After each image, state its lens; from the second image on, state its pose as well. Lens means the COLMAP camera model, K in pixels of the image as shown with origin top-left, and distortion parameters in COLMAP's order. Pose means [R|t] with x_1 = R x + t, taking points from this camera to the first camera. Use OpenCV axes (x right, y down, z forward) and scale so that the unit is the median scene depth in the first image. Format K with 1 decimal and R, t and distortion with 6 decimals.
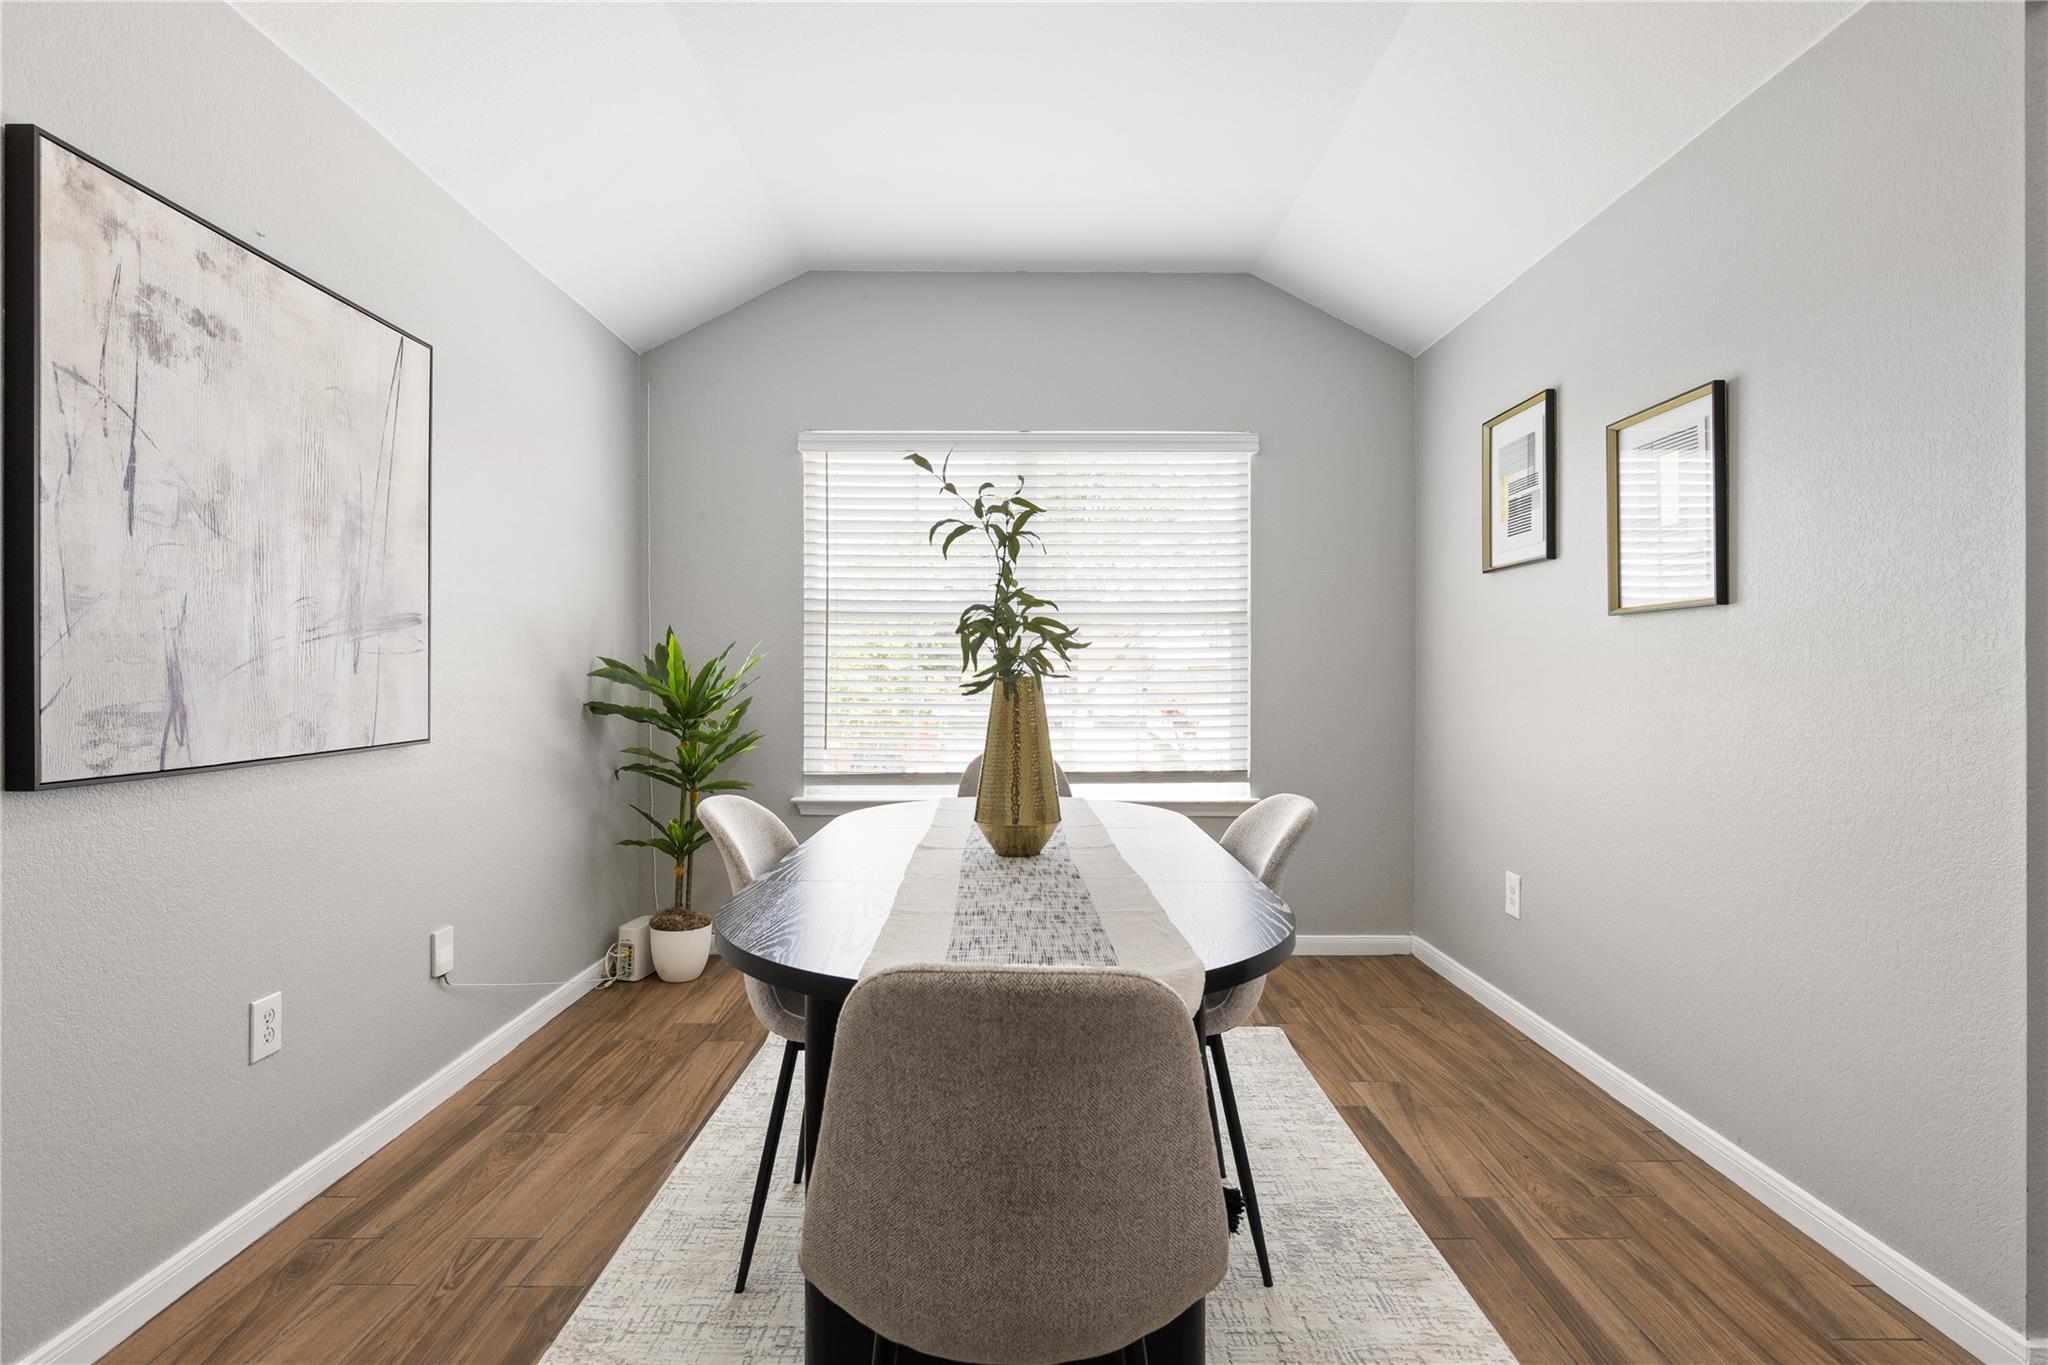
lens RADIAL K [[981.0, 0, 1035.0], [0, 981.0, 670.9], [0, 0, 1]] dist [-0.000251, -0.000670]
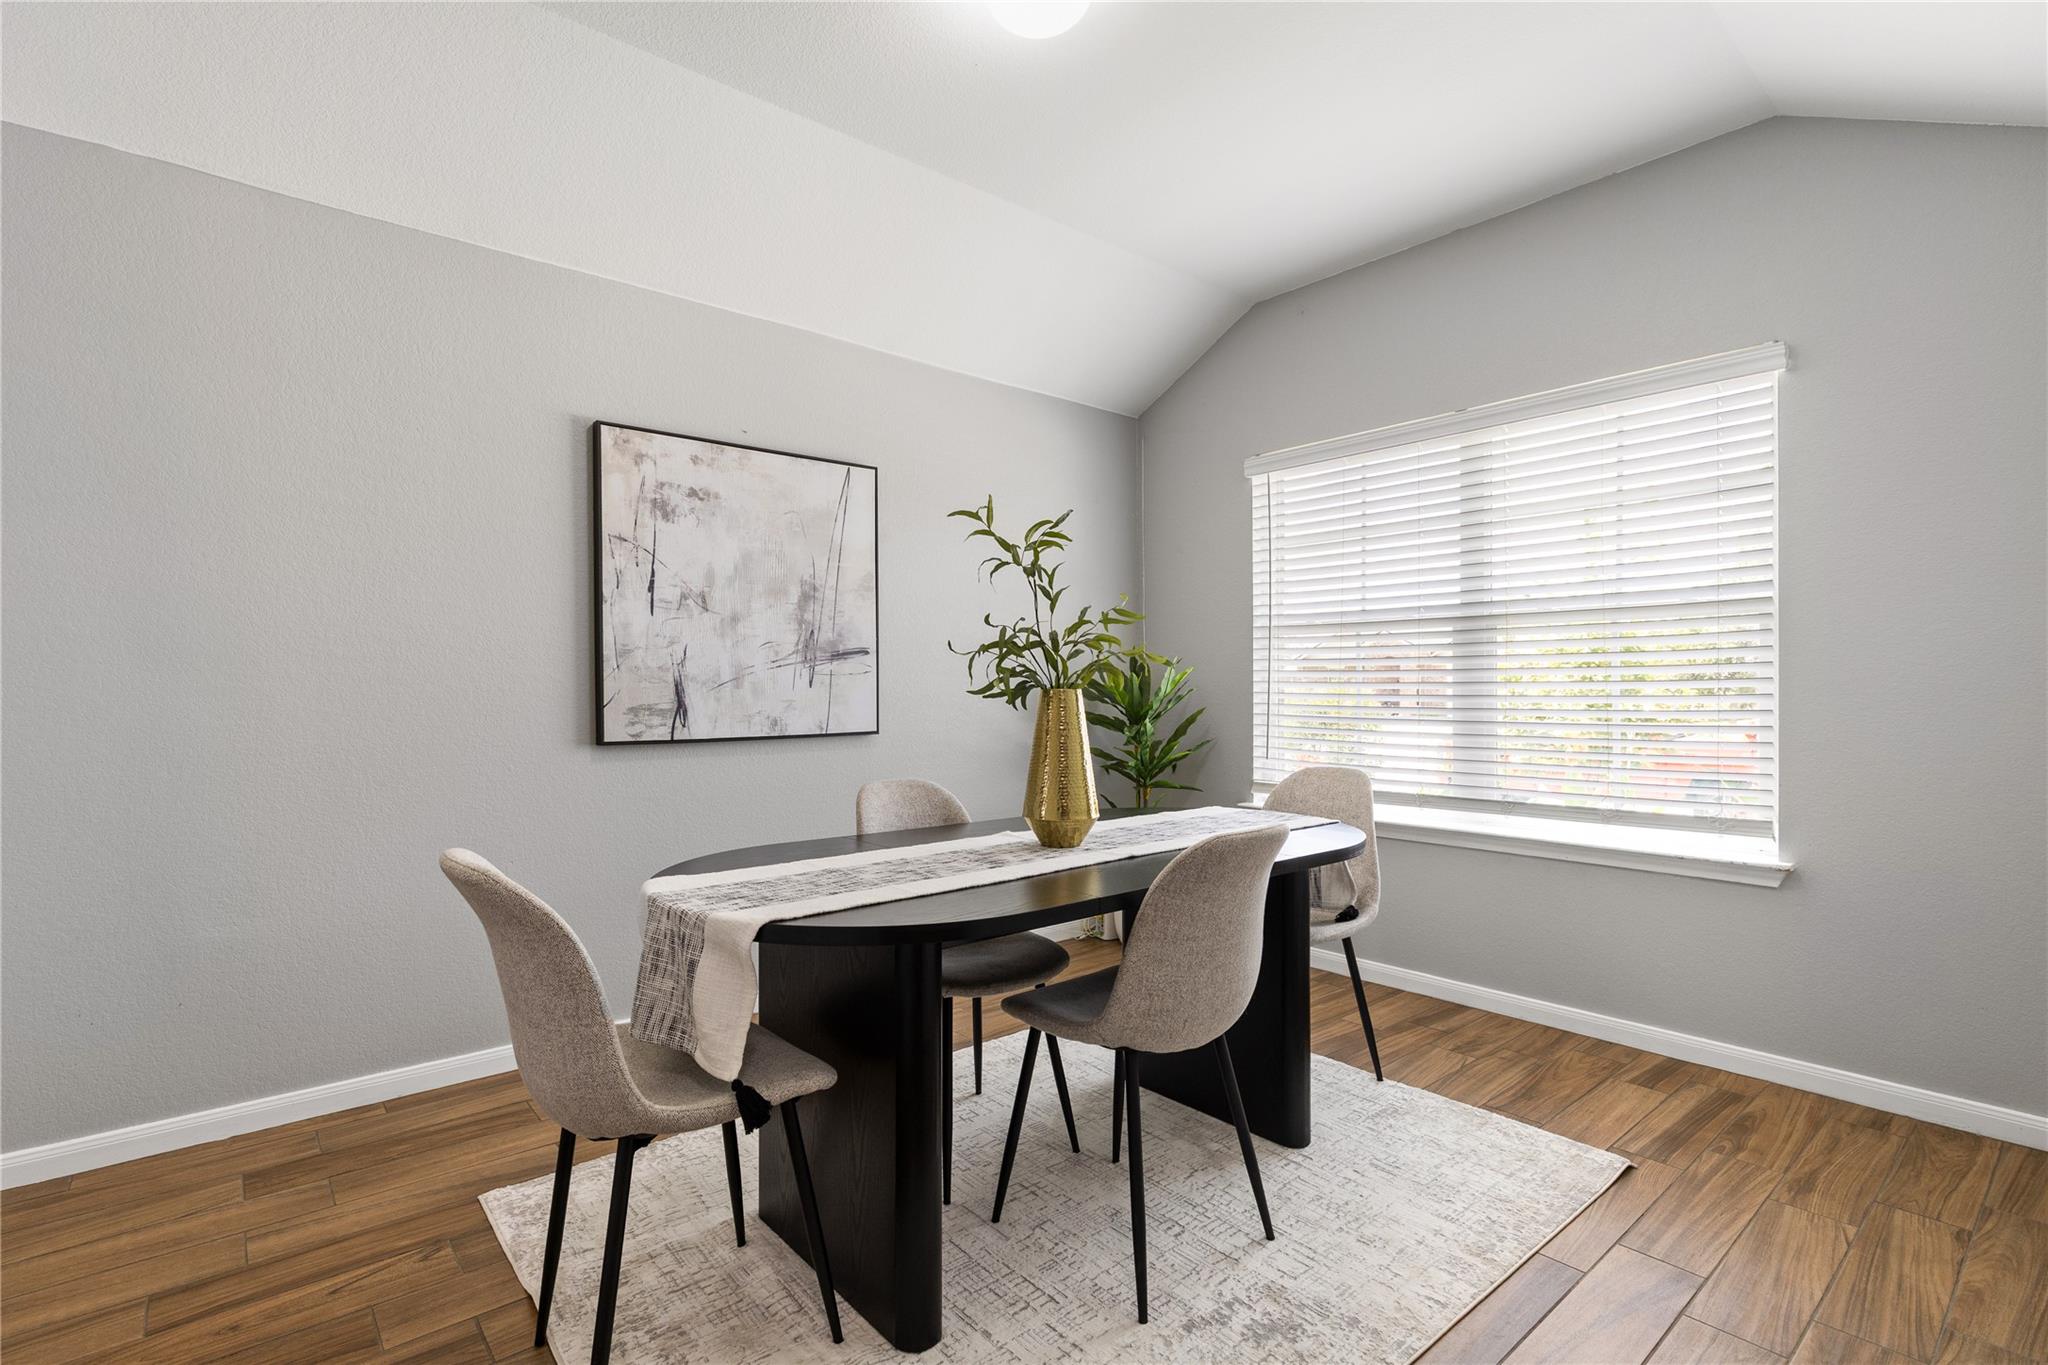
lens RADIAL K [[981.0, 0, 1036.8], [0, 981.0, 689.0], [0, 0, 1]] dist [-0.000251, -0.000670]
pose [[0.642806, 0.000510, -0.766029, 0.861165], [0.004743, 0.999978, 0.004646, -0.000668], [0.766014, -0.006620, 0.642790, 0.288629]]
